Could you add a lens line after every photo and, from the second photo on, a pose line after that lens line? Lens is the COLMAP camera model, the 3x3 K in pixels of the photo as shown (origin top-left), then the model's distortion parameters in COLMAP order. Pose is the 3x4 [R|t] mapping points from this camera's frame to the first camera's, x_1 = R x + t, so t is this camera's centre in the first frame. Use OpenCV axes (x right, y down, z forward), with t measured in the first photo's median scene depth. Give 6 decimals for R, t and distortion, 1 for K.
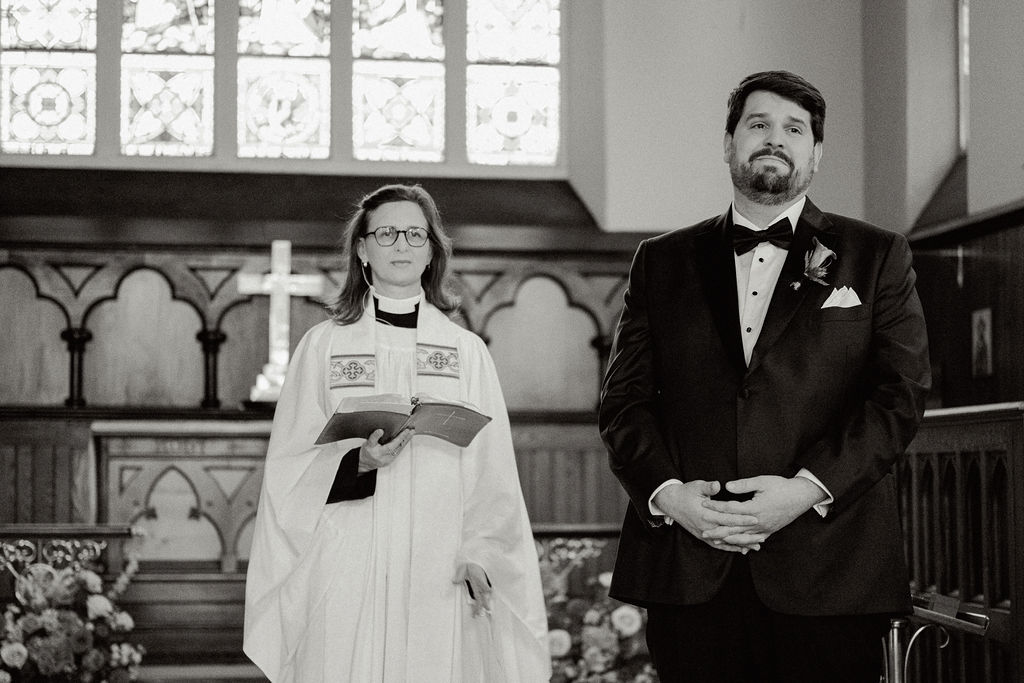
lens RADIAL K [[2103.3, 0, 511.4], [0, 2103.3, 351.8], [0, 0, 1]] dist [-0.036561, 0.000000]
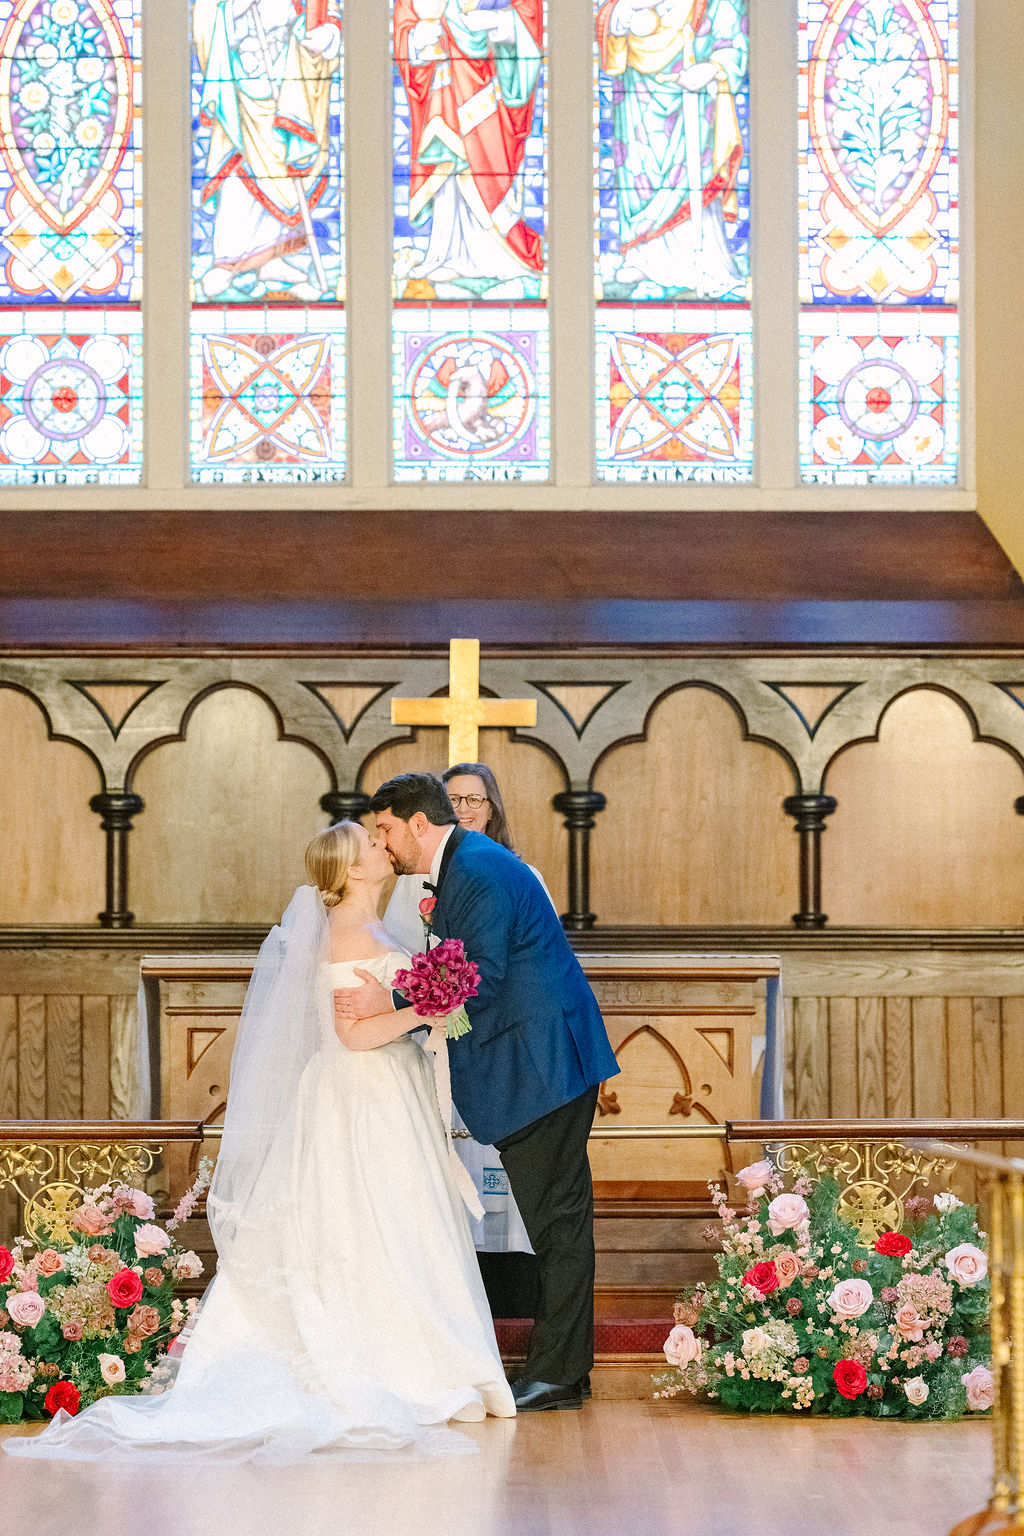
lens RADIAL K [[5875.4, 0, 512.5], [0, 5875.4, 764.6], [0, 0, 1]] dist [-0.191649, 0.000000]
pose [[0.990075, -0.010277, -0.140161, 0.128745], [0.011405, 0.999909, 0.007246, -0.028992], [0.140074, -0.008773, 0.990102, -0.590865]]
